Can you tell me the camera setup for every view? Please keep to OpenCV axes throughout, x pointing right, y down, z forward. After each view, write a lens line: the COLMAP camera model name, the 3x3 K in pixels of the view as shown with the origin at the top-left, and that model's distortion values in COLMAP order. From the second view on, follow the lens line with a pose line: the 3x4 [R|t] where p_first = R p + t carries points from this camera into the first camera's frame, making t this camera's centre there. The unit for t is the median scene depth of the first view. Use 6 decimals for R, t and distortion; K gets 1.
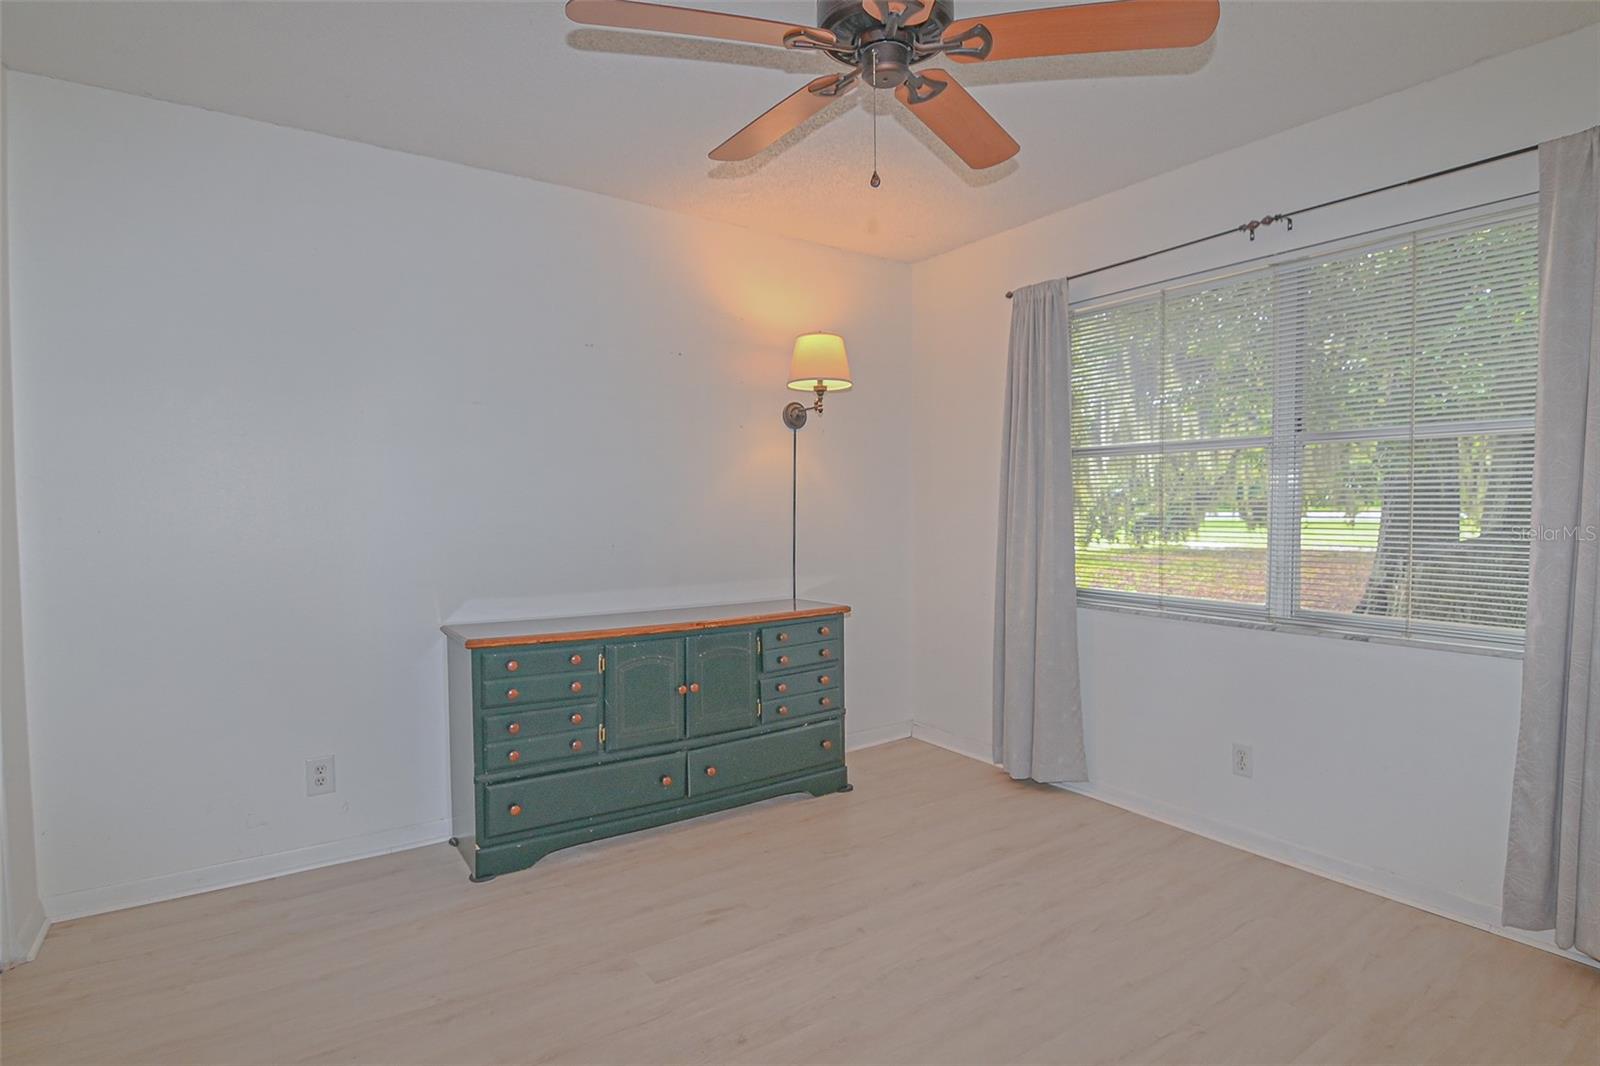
lens RADIAL K [[812.5, 0, 800.0], [0, 812.5, 533.0], [0, 0, 1]] dist [-0.012279, -0.000908]
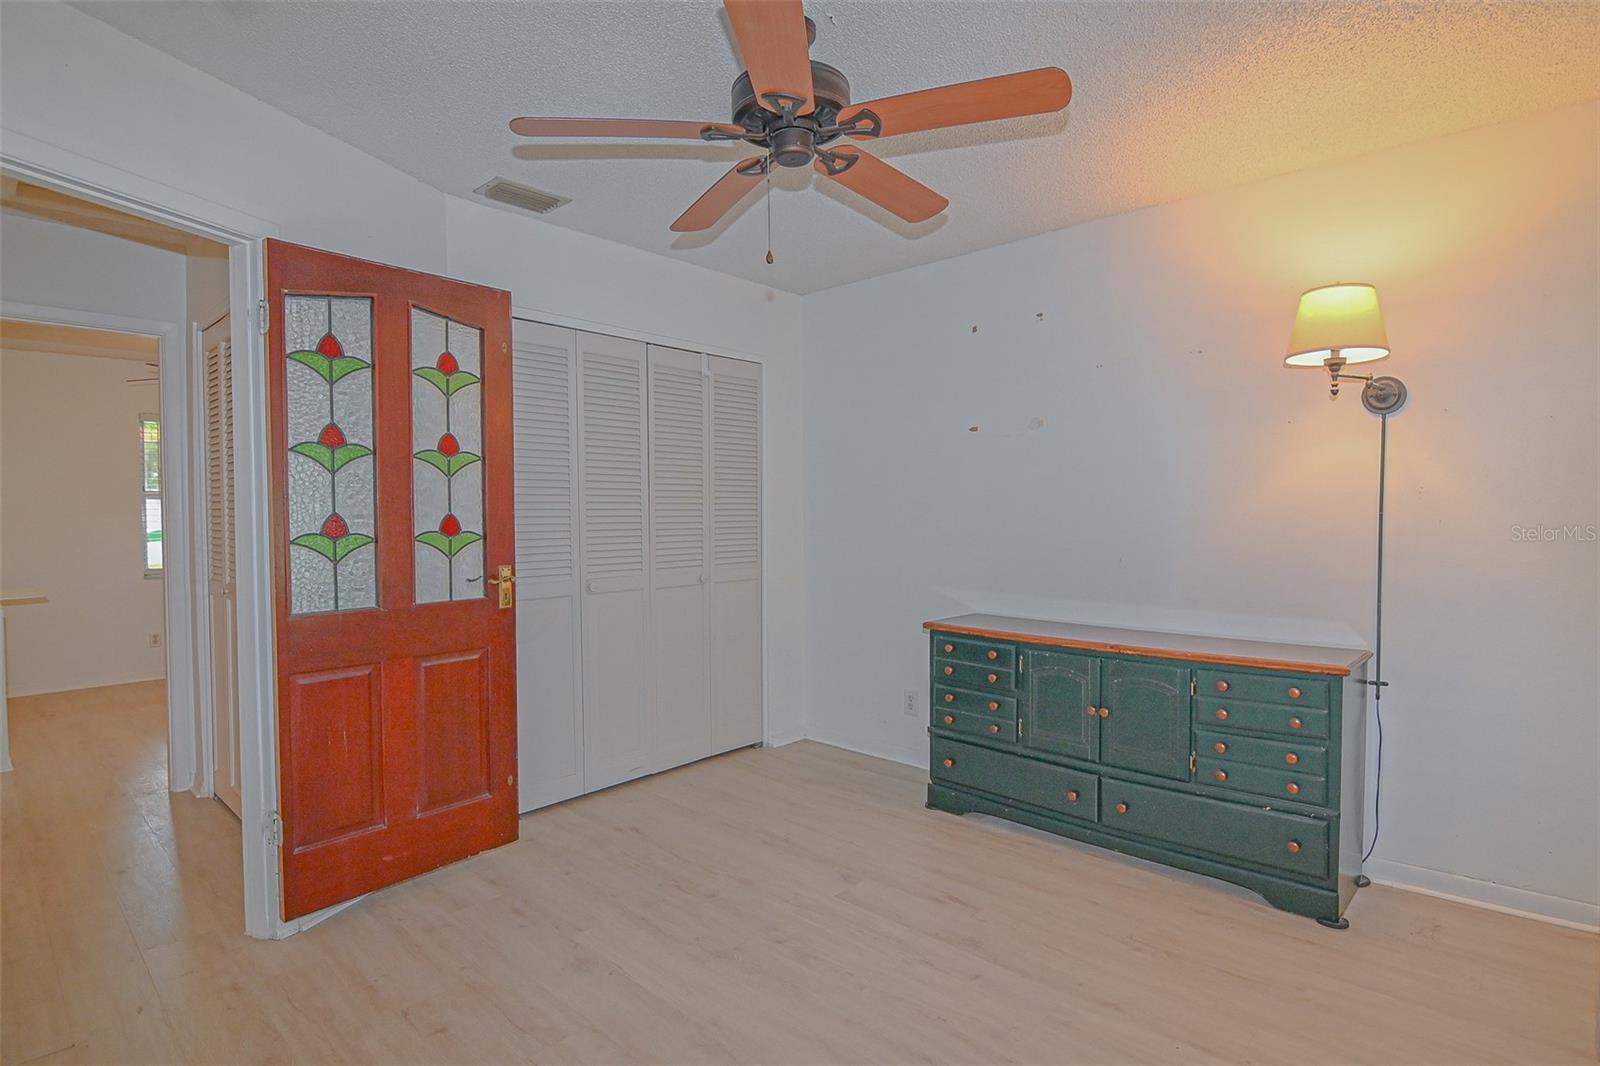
lens RADIAL K [[784.0, 0, 813.5], [0, 784.0, 529.3], [0, 0, 1]] dist [-0.005351, -0.014247]
pose [[0.230173, 0.021483, -0.972913, 0.711679], [-0.024522, 0.999567, 0.016270, -0.033575], [0.972841, 0.020113, 0.230600, 0.465981]]
